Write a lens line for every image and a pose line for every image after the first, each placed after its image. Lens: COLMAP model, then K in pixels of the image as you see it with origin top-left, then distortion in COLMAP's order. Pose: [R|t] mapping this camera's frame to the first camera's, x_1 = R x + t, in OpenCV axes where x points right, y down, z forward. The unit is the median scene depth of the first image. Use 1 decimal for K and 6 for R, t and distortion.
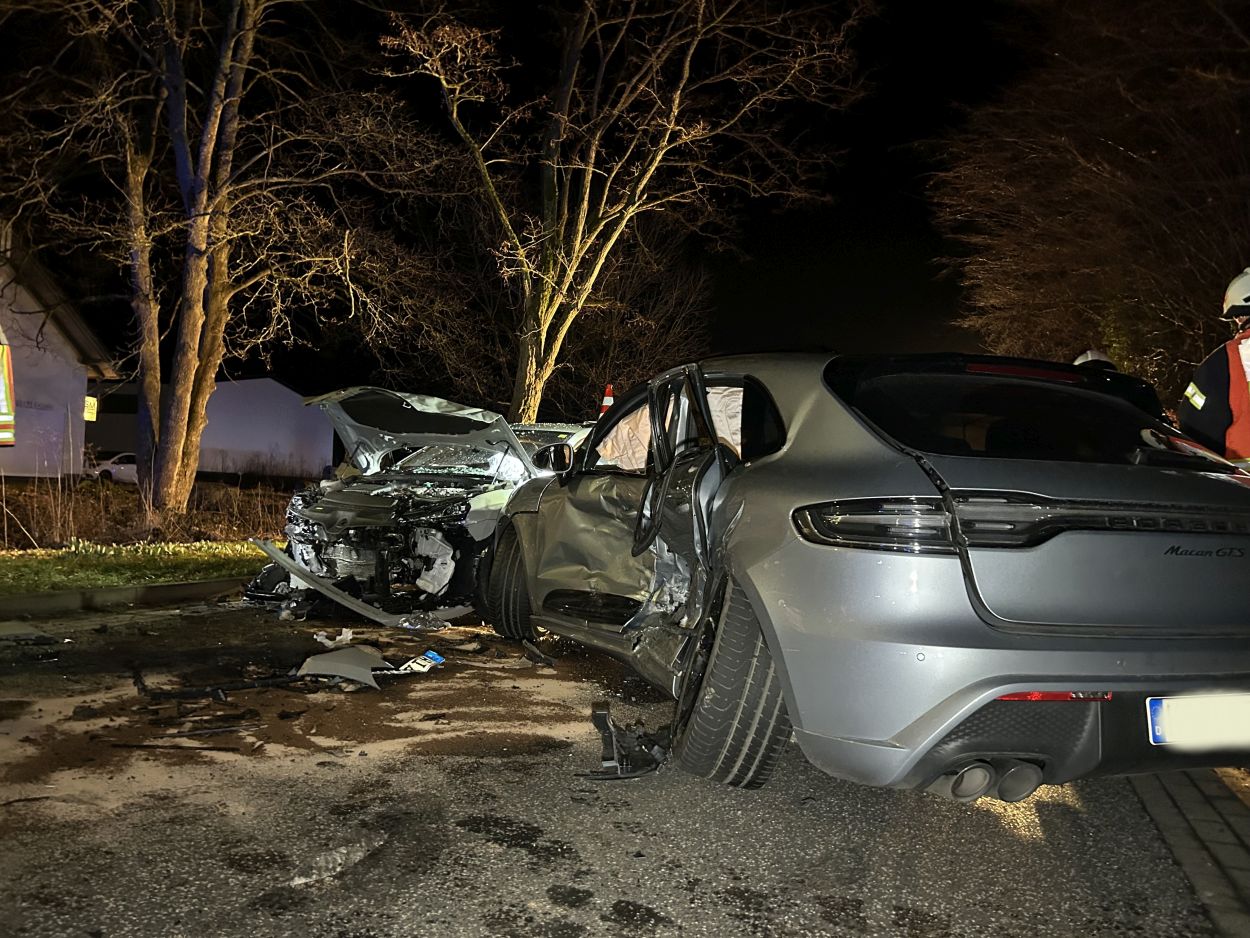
lens RADIAL K [[937.7, 0, 625.0], [0, 937.7, 469.0], [0, 0, 1]] dist [0.009753, -0.002260]
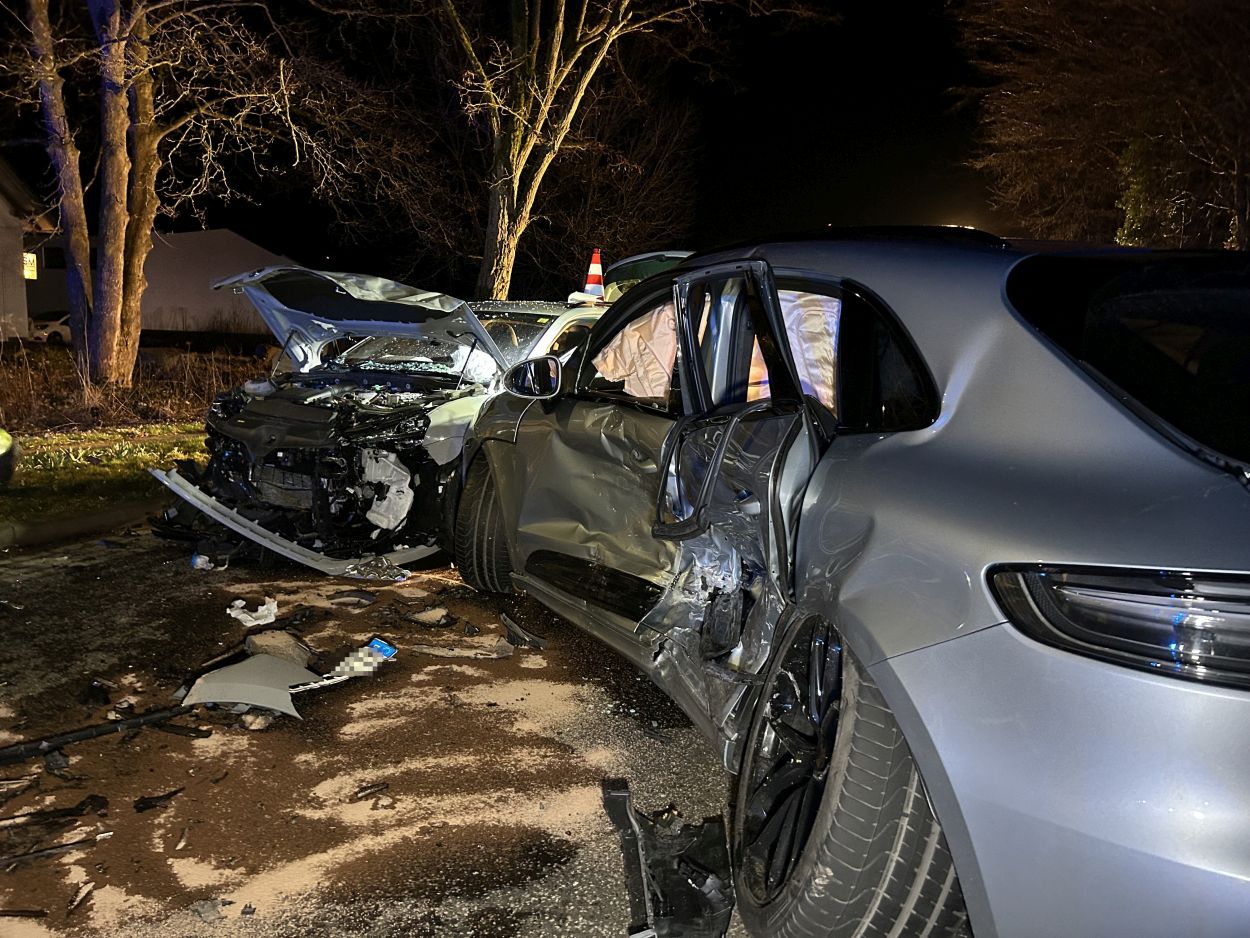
lens RADIAL K [[937.7, 0, 625.0], [0, 937.7, 469.0], [0, 0, 1]] dist [0.009753, -0.002260]
pose [[0.999666, -0.015581, 0.020610, -0.016651], [0.012085, 0.987042, 0.160007, -0.042530], [-0.022836, -0.159704, 0.986901, 0.202475]]
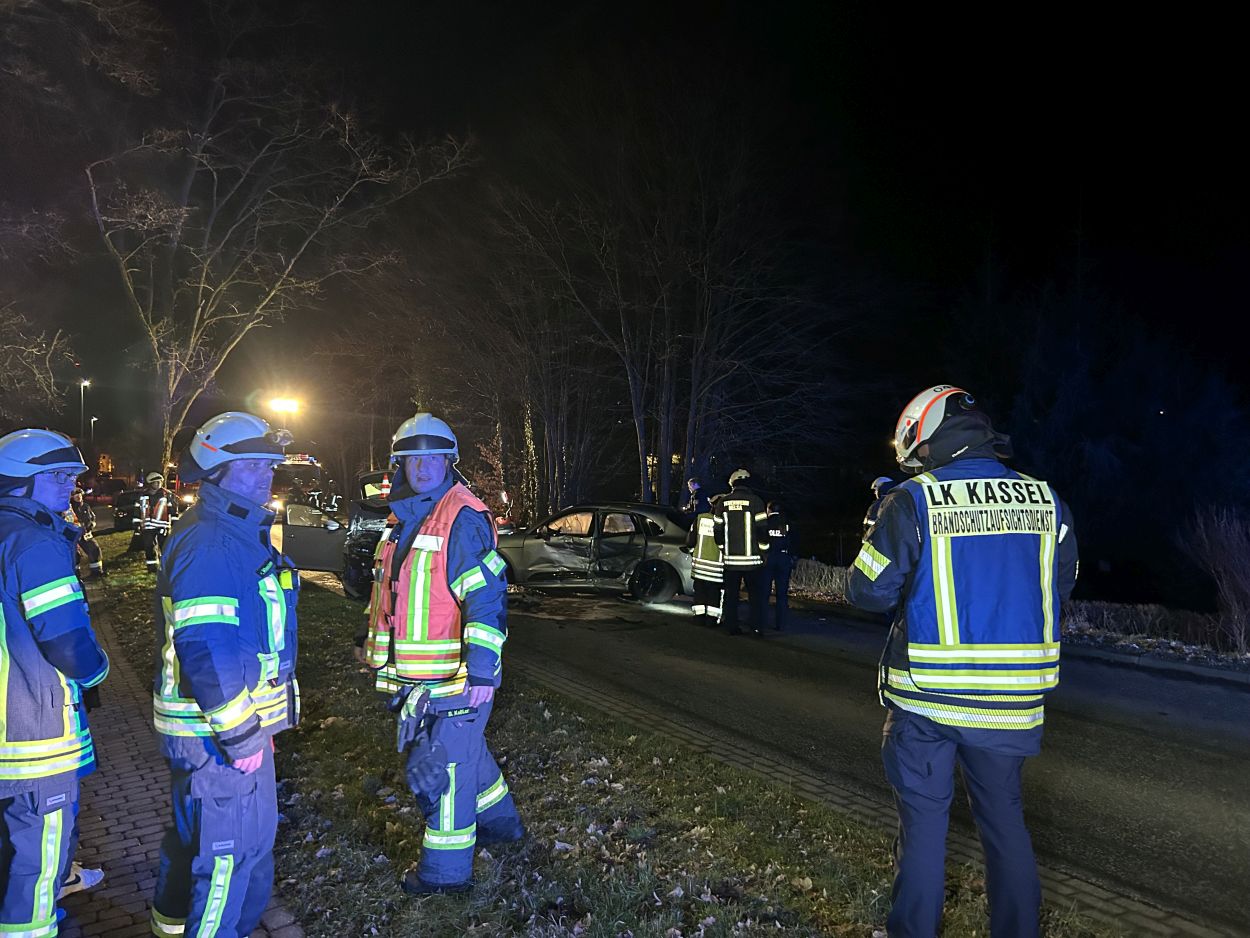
lens RADIAL K [[1002.9, 0, 625.0], [0, 1002.9, 469.0], [0, 0, 1]] dist [0.012624, 0.000741]
pose [[0.642358, -0.043538, 0.765167, -1.901185], [0.002093, 0.998481, 0.055056, -0.311426], [-0.766402, -0.033765, 0.641473, -1.071733]]
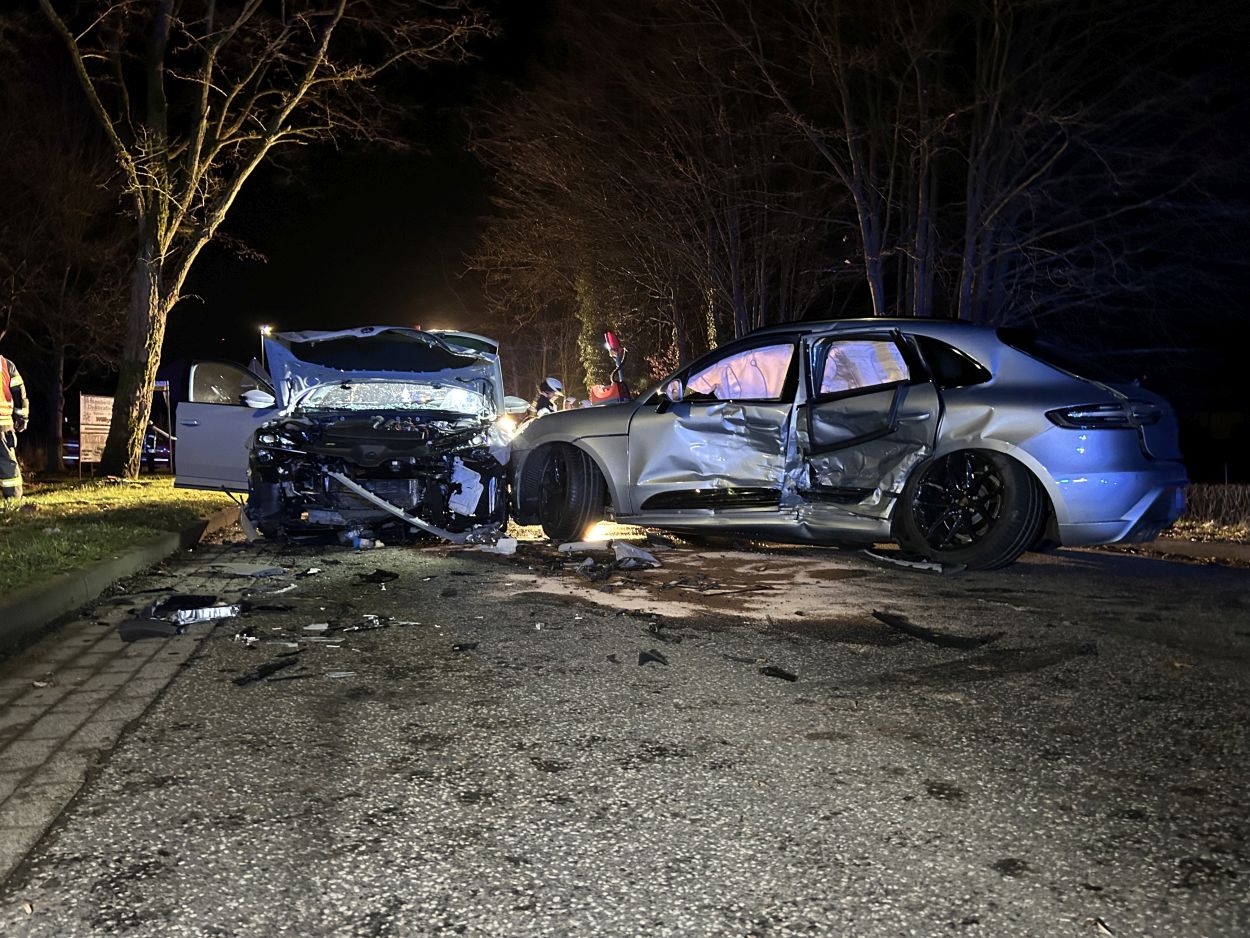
lens RADIAL K [[937.7, 0, 625.0], [0, 937.7, 469.0], [0, 0, 1]] dist [0.009753, -0.002260]
pose [[0.795630, -0.064889, 0.602298, -0.713572], [0.023119, 0.996775, 0.076850, -0.004822], [-0.605342, -0.047220, 0.794564, -0.025265]]
